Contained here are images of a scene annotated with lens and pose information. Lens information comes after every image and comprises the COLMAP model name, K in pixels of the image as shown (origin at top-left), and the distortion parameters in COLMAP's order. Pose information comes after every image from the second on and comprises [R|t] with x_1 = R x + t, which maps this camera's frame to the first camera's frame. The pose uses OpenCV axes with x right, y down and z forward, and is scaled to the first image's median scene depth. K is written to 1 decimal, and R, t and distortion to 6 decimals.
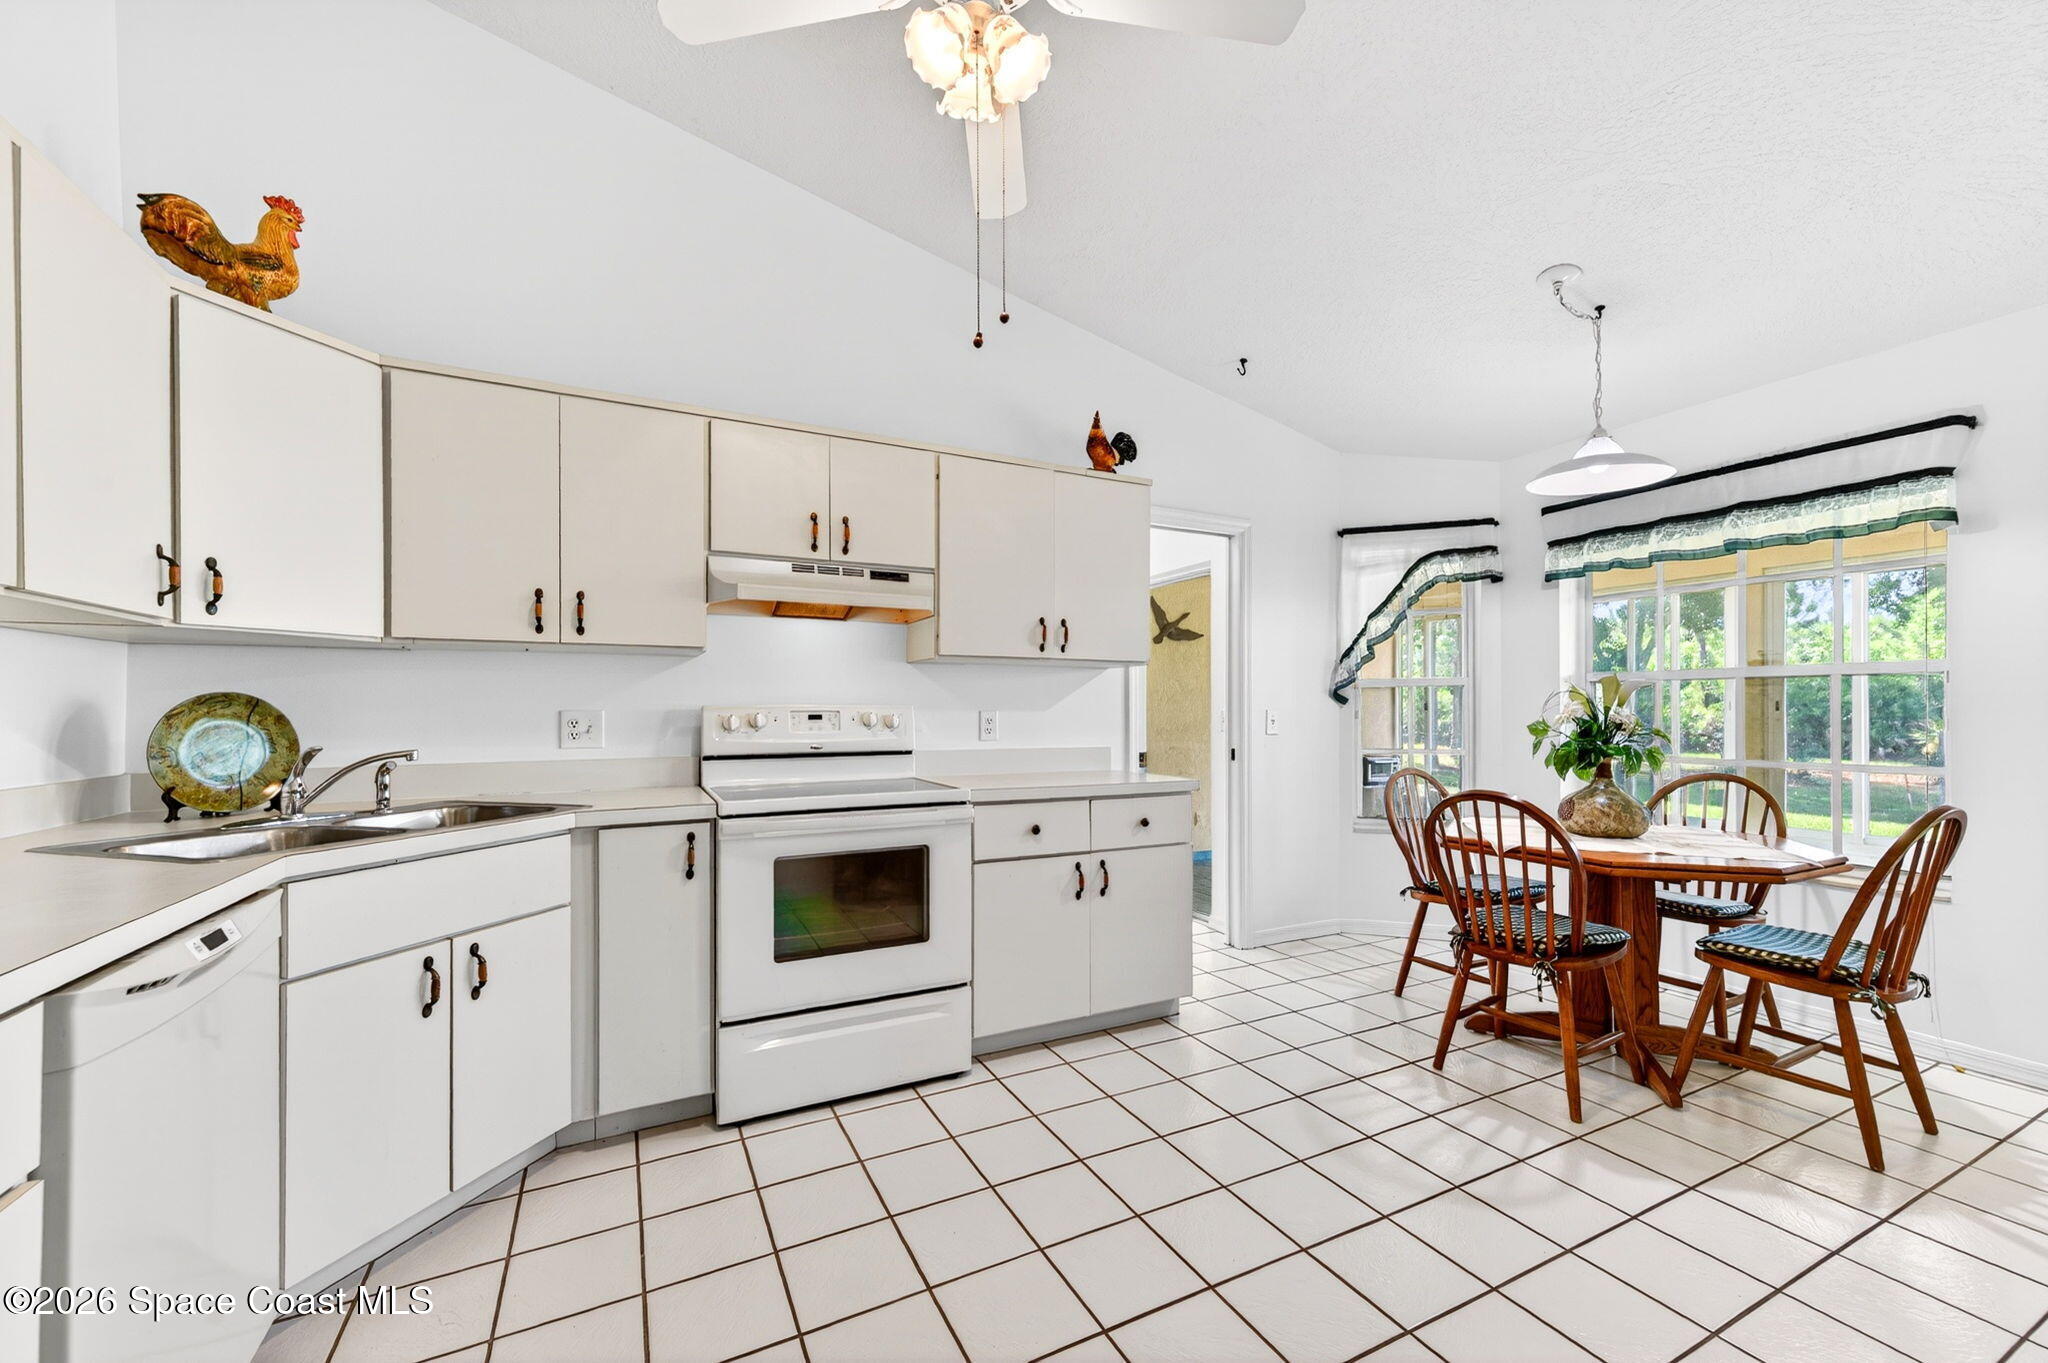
lens RADIAL K [[886.9, 0, 1023.6], [0, 886.9, 694.6], [0, 0, 1]] dist [0.013578, -0.006280]
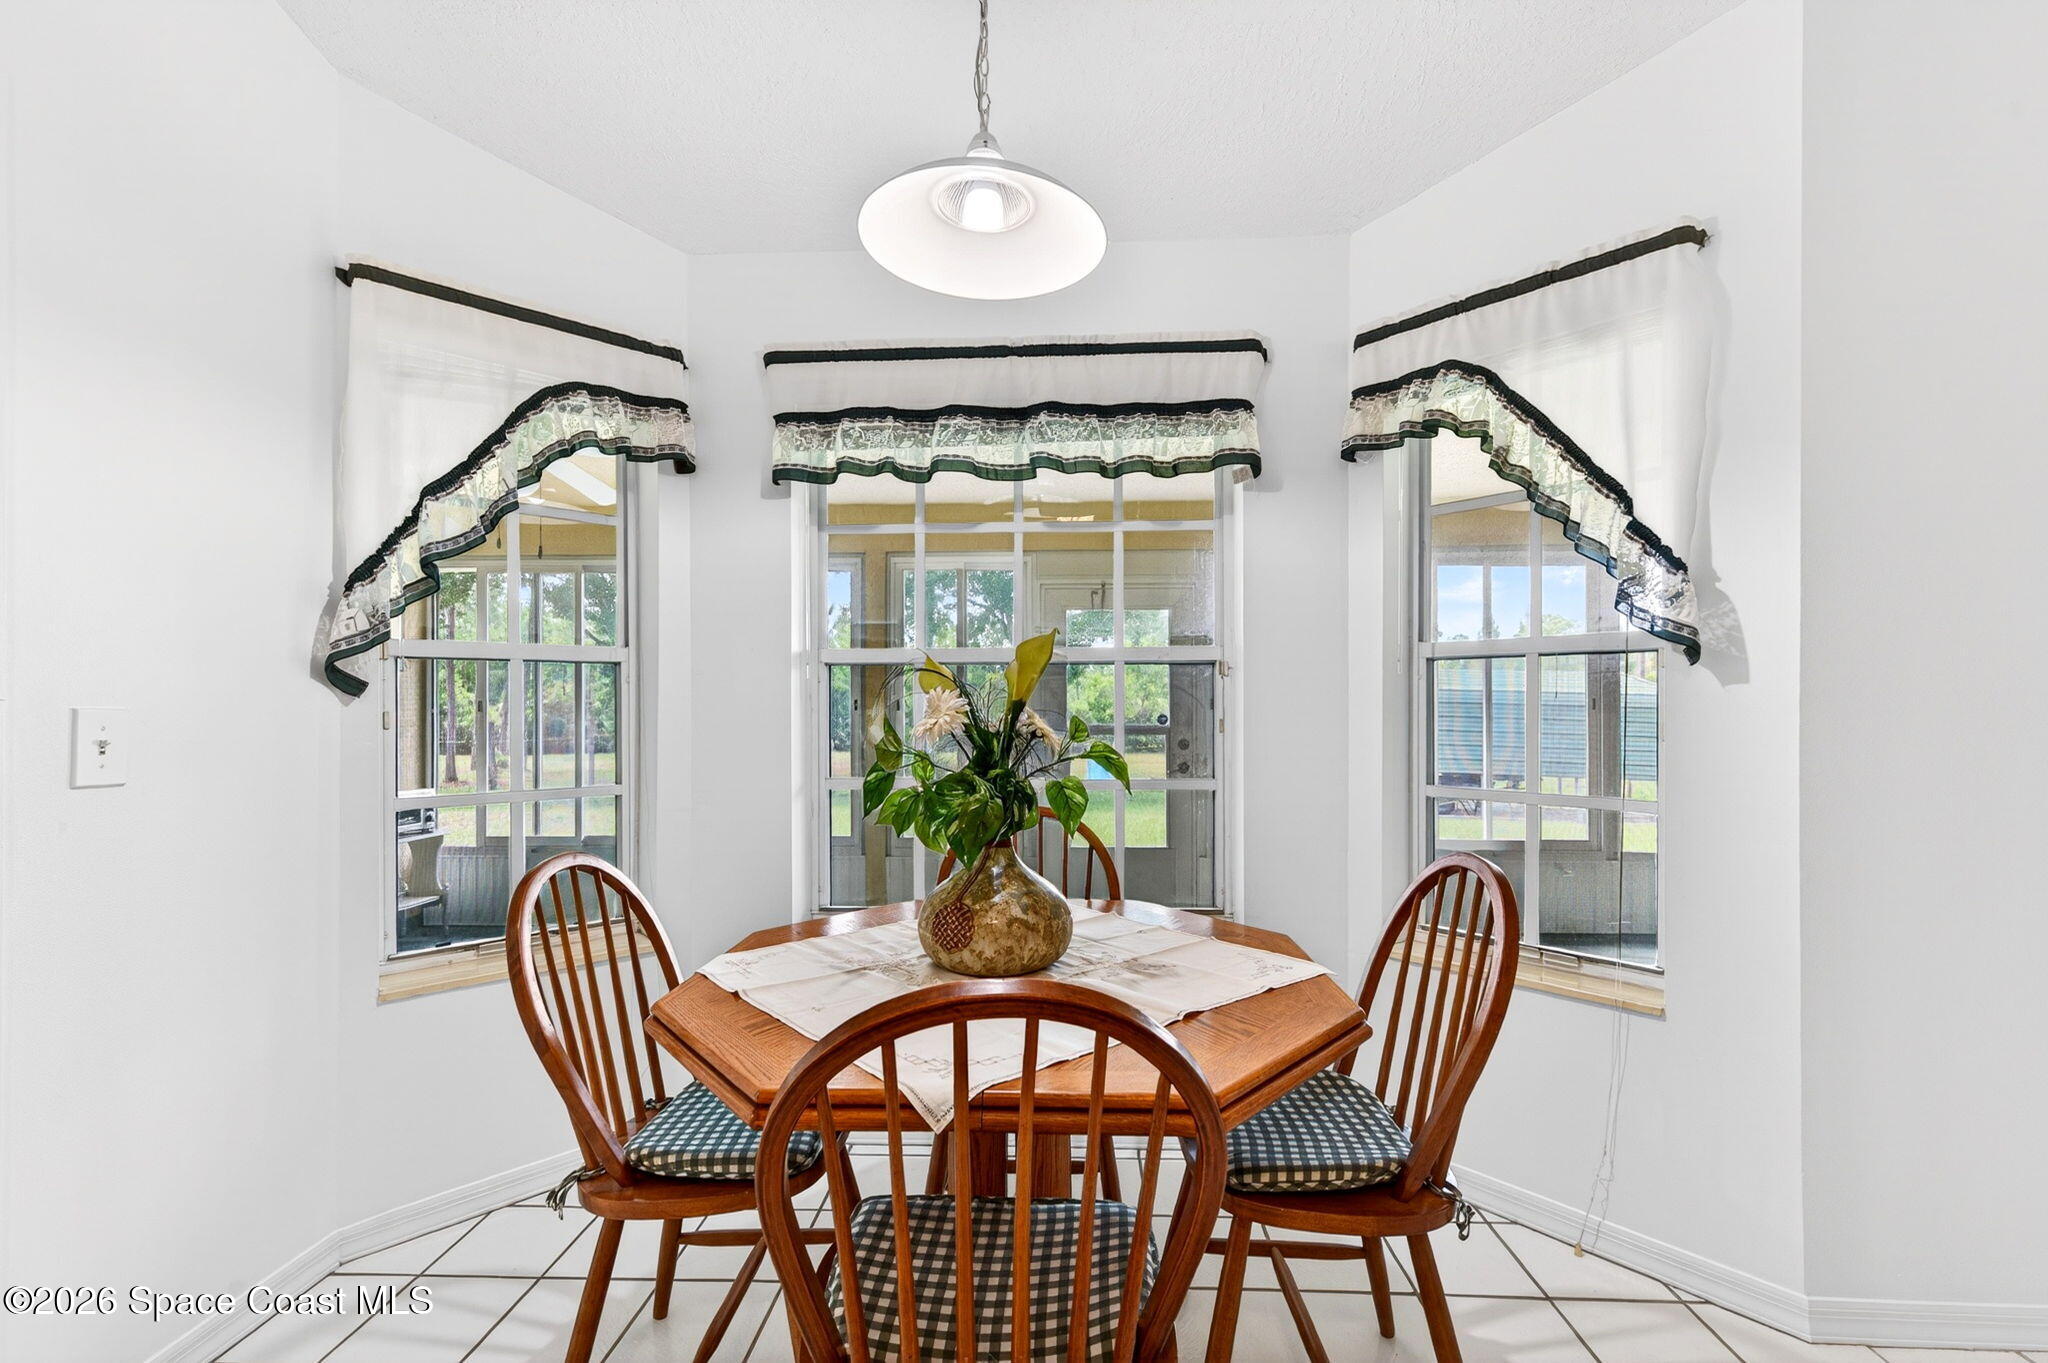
lens RADIAL K [[886.9, 0, 1023.6], [0, 886.9, 694.6], [0, 0, 1]] dist [0.013578, -0.006280]
pose [[0.515345, 0.005523, 0.856965, 0.172574], [-0.009727, 0.999953, -0.000595, 0.007379], [-0.856927, -0.008029, 0.515375, 0.538459]]
